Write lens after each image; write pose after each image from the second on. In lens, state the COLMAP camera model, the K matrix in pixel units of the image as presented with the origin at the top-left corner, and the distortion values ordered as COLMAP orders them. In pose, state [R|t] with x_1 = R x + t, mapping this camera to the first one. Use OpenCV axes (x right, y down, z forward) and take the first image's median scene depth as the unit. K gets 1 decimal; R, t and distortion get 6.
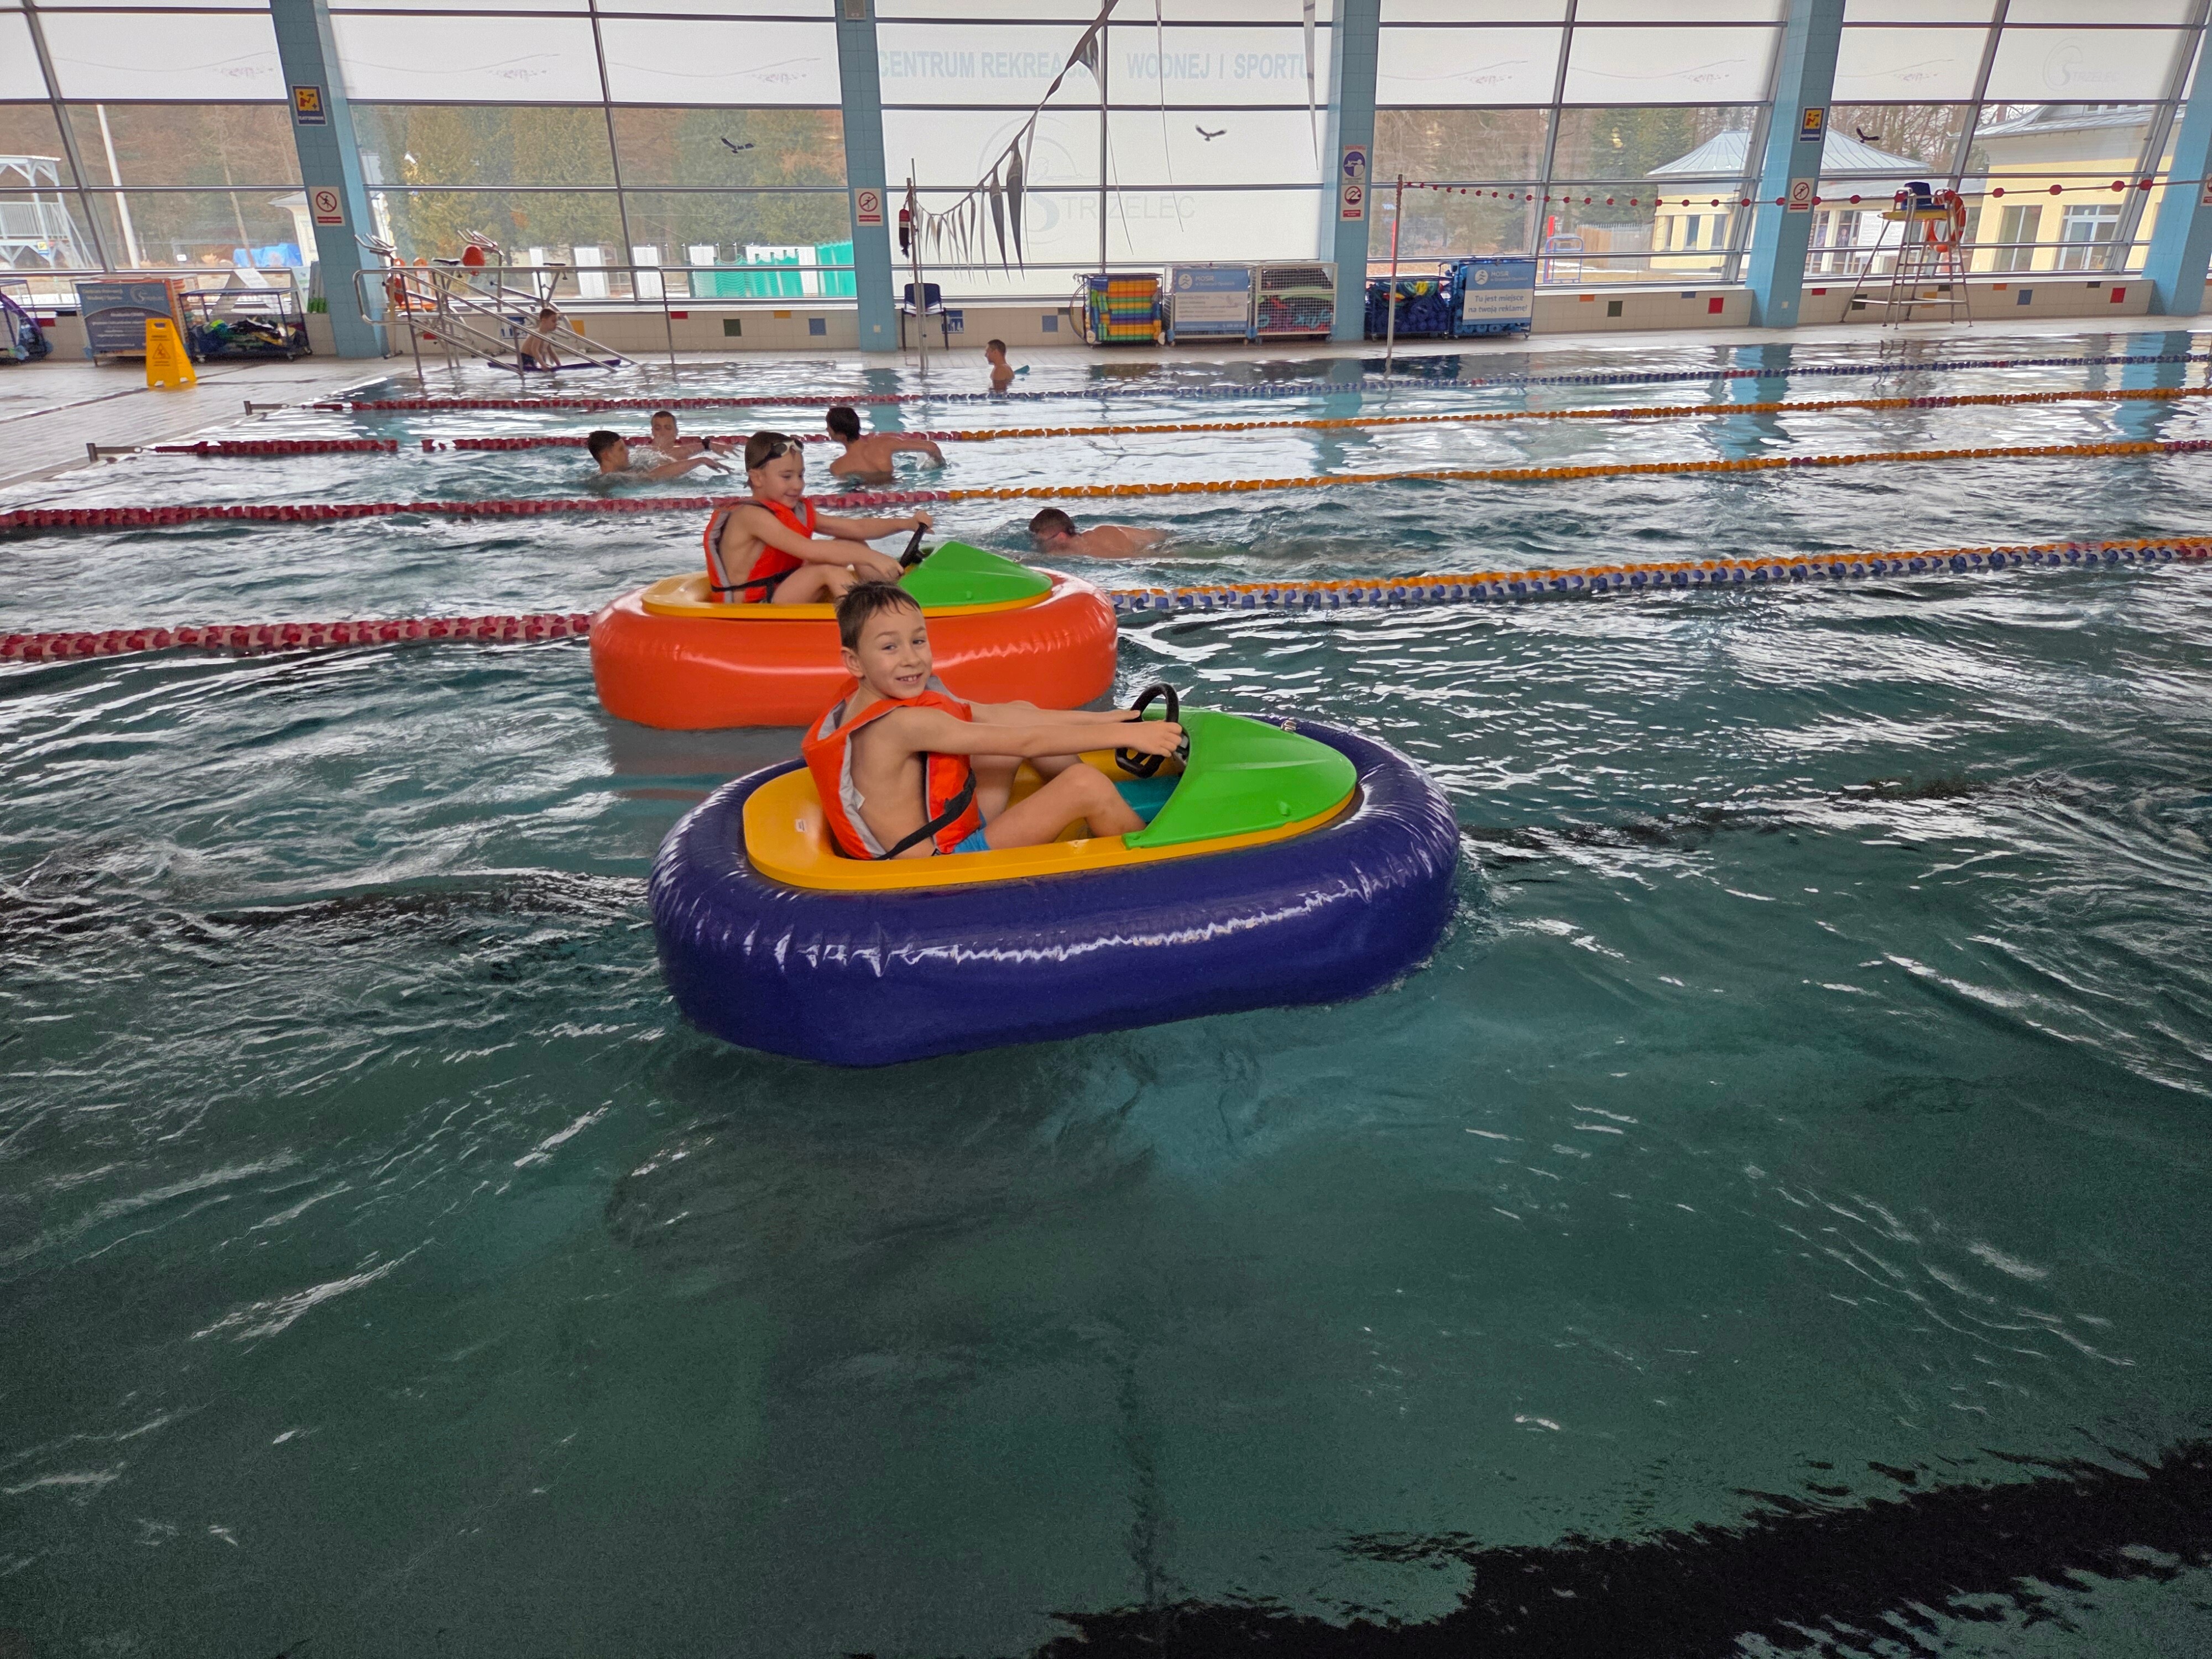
lens RADIAL K [[1472.3, 0, 1106.0], [0, 1472.3, 829.5], [0, 0, 1]] dist [0.067630, -0.053829]
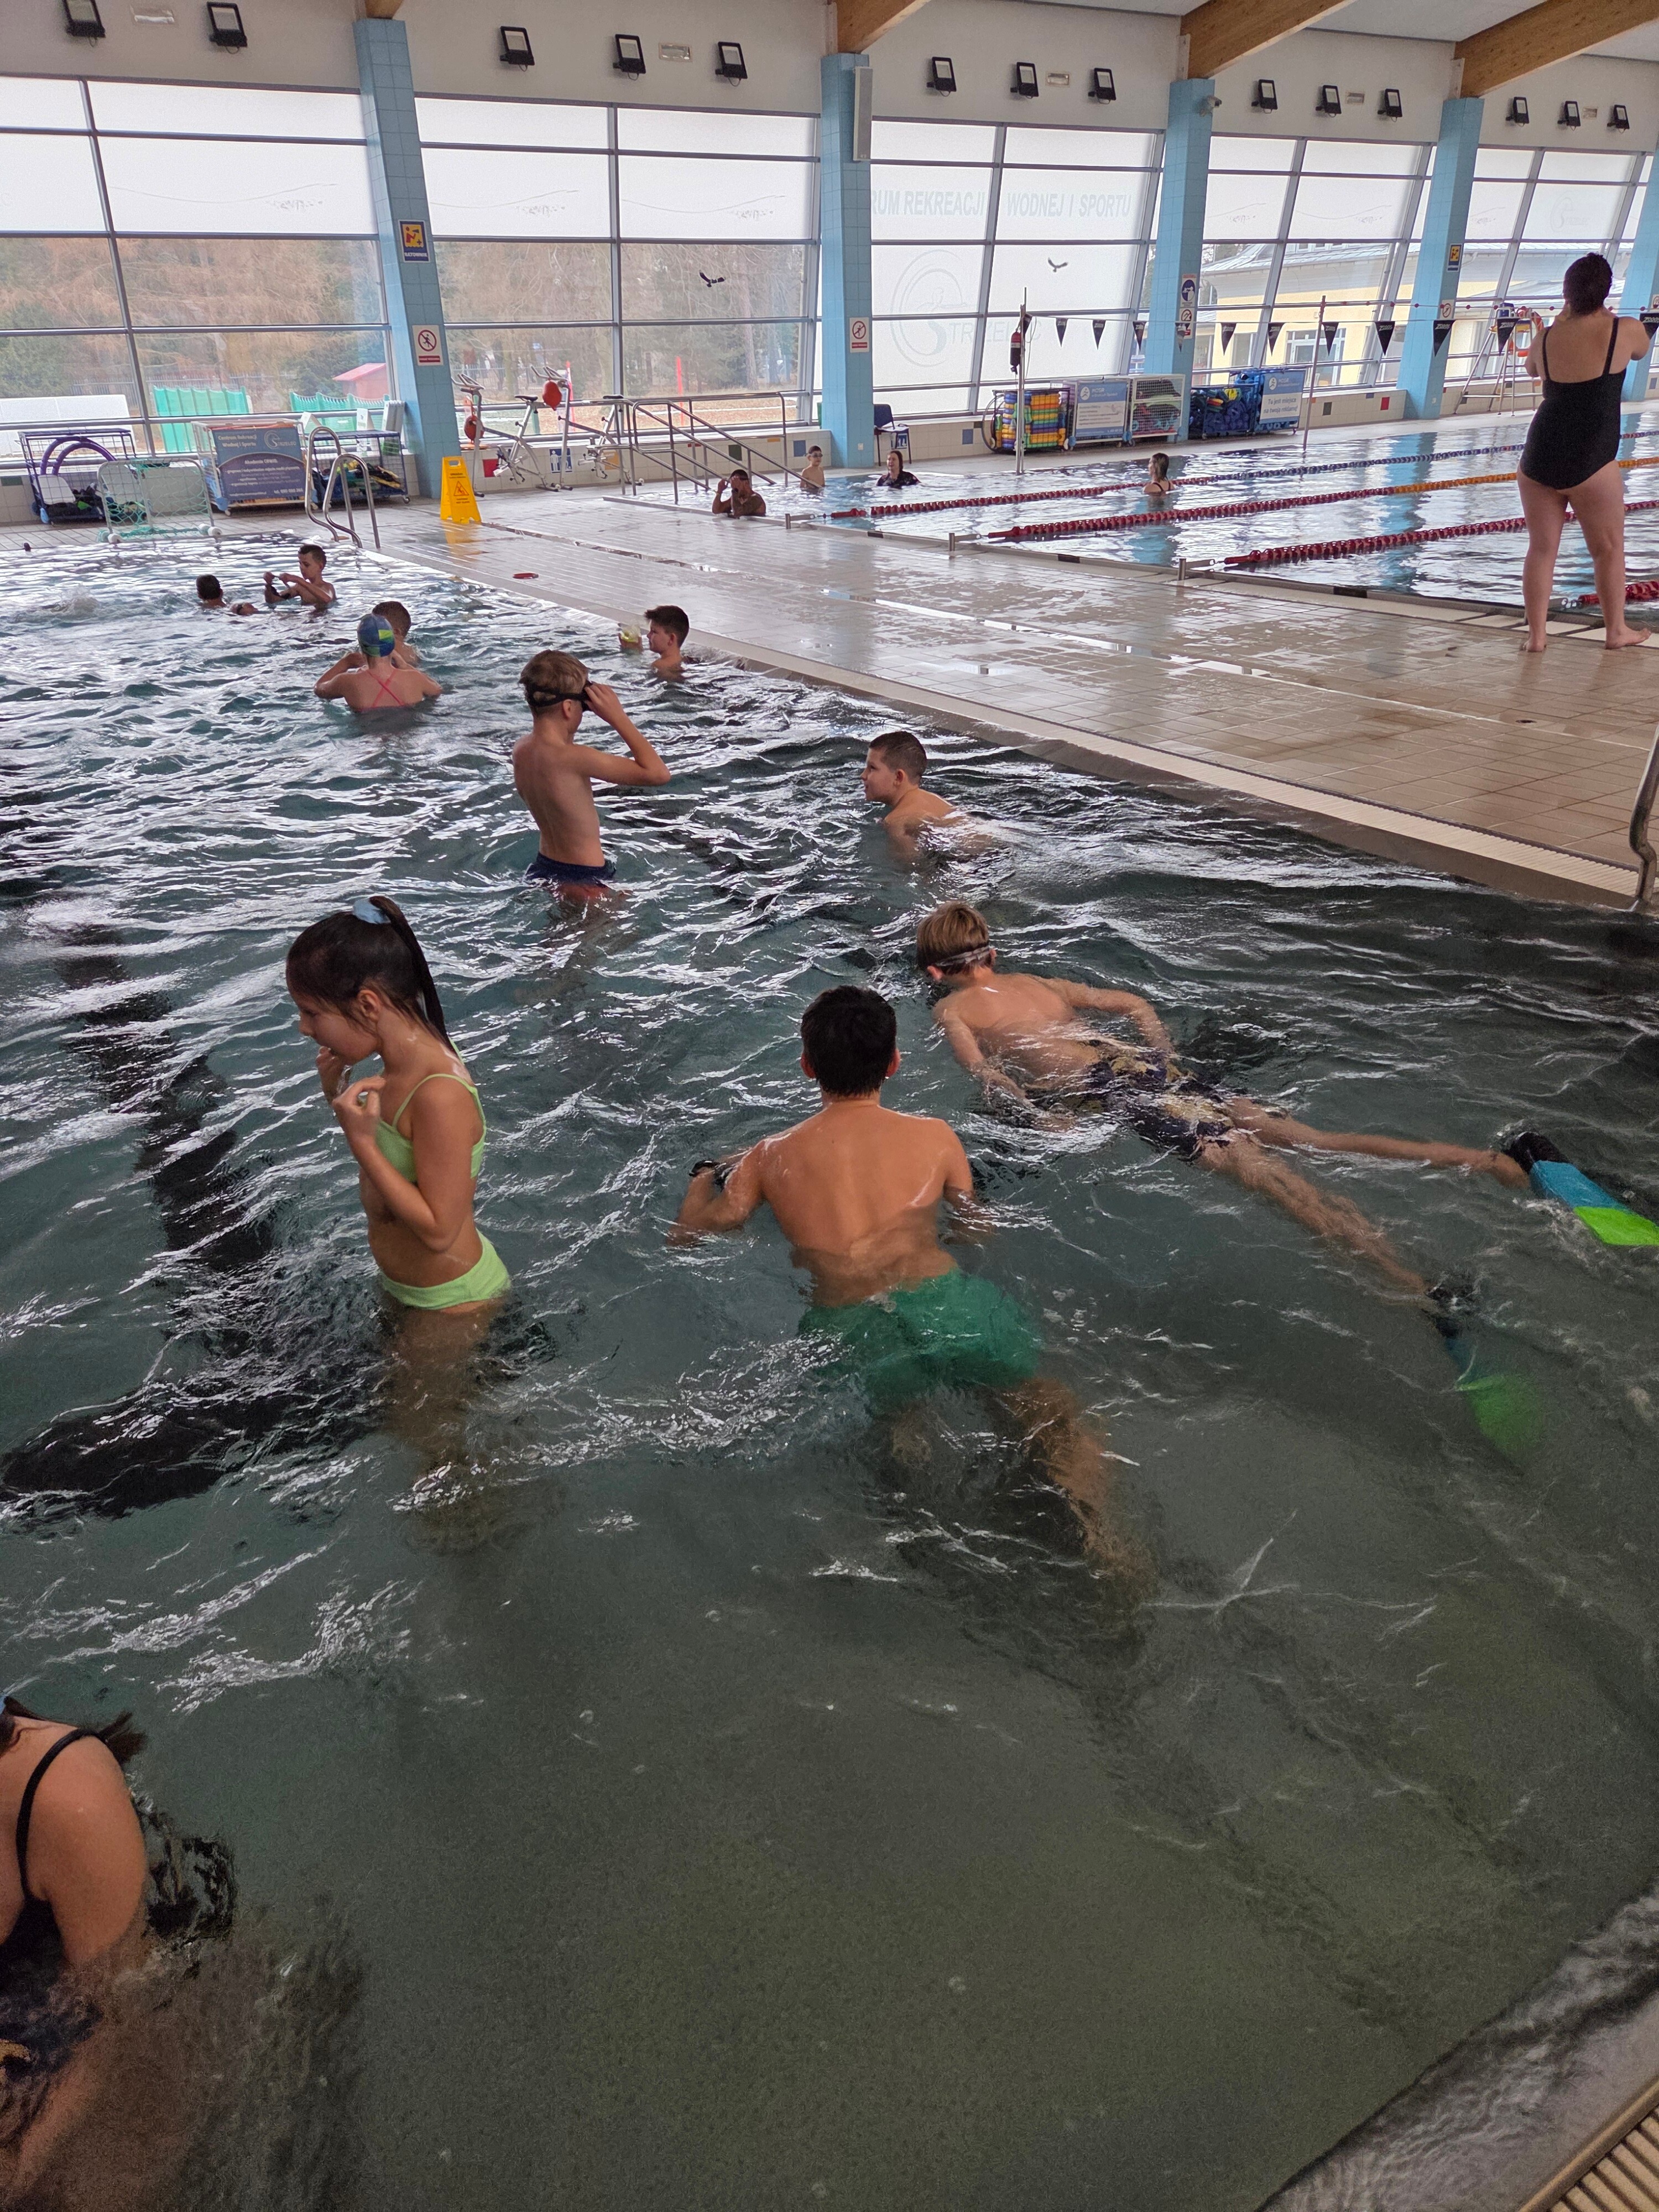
lens RADIAL K [[1472.3, 0, 834.8], [0, 1472.3, 1154.7], [0, 0, 1]] dist [0.067630, -0.053829]
pose [[0.915806, -0.206711, 0.344339, -0.662815], [0.172212, 0.976670, 0.128291, 0.042624], [-0.362824, -0.058191, 0.930039, -0.088840]]
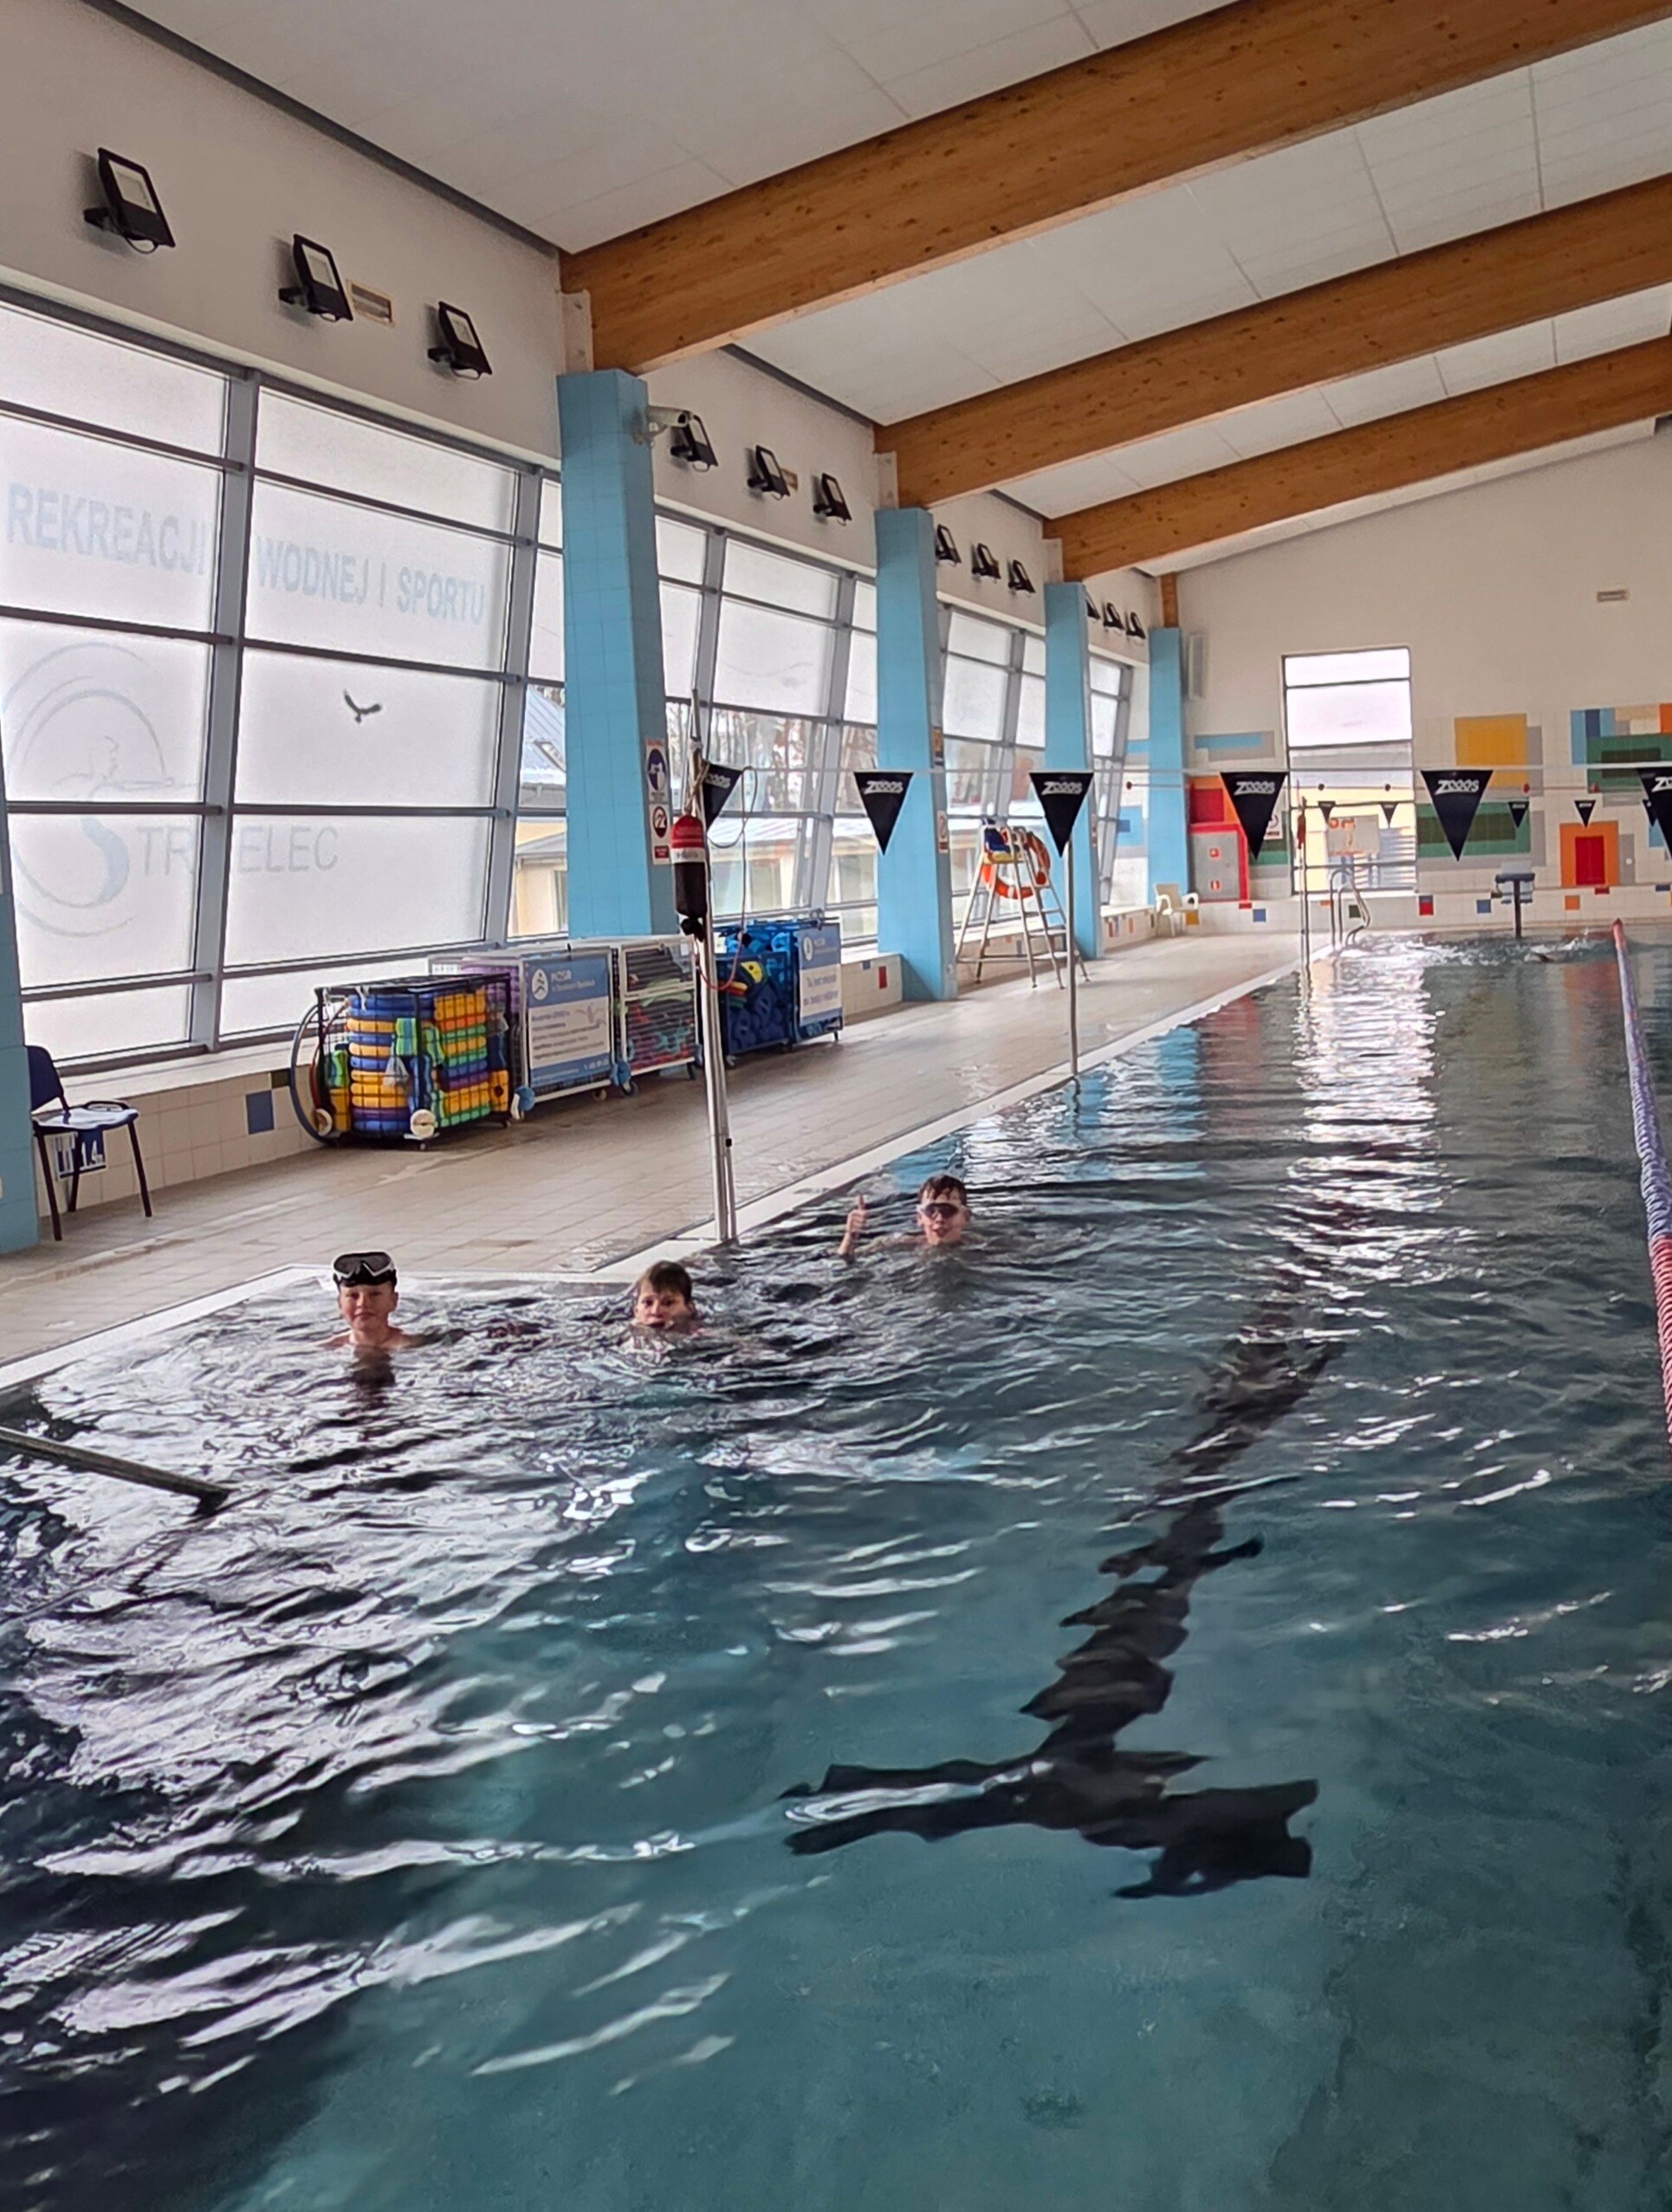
lens RADIAL K [[1935.3, 0, 837.3], [0, 1935.3, 993.1], [0, 0, 1]] dist [-0.002276, 0.001367]
pose [[0.488652, -0.073421, 0.869384, -0.410040], [0.369953, 0.919874, -0.130254, -0.249749], [-0.790161, 0.385280, 0.476661, 0.629564]]
